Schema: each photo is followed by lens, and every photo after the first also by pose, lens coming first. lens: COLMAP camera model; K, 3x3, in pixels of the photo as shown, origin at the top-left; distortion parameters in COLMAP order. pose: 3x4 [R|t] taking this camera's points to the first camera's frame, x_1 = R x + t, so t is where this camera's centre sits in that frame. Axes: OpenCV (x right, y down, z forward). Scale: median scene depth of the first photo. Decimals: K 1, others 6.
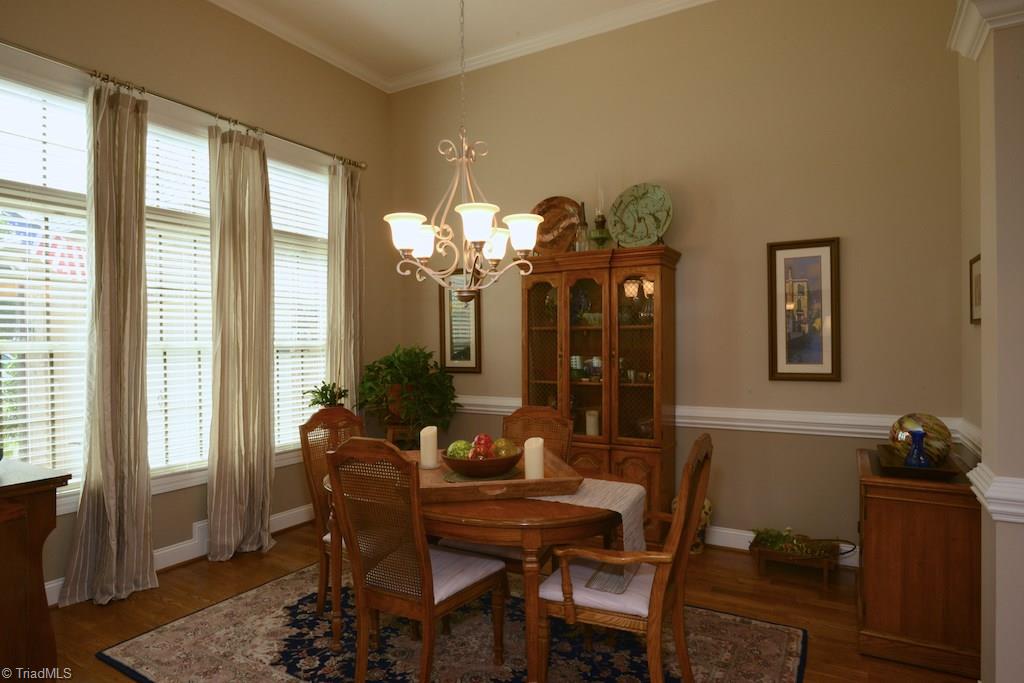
lens RADIAL K [[588.1, 0, 512.4], [0, 588.1, 338.7], [0, 0, 1]] dist [-0.043625, 0.016592]
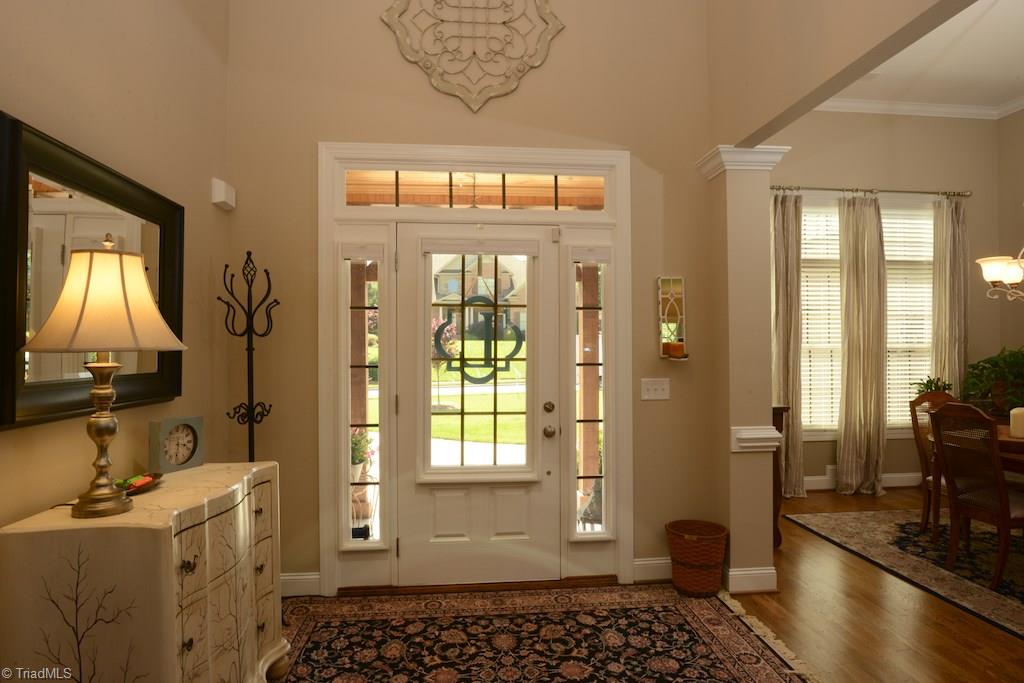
lens RADIAL K [[588.1, 0, 509.0], [0, 588.1, 347.7], [0, 0, 1]] dist [-0.043625, 0.016592]
pose [[0.588241, 0.007266, -0.808653, 0.172844], [0.002410, 0.999939, 0.010738, -0.003763], [0.808682, -0.008265, 0.588187, -0.531870]]
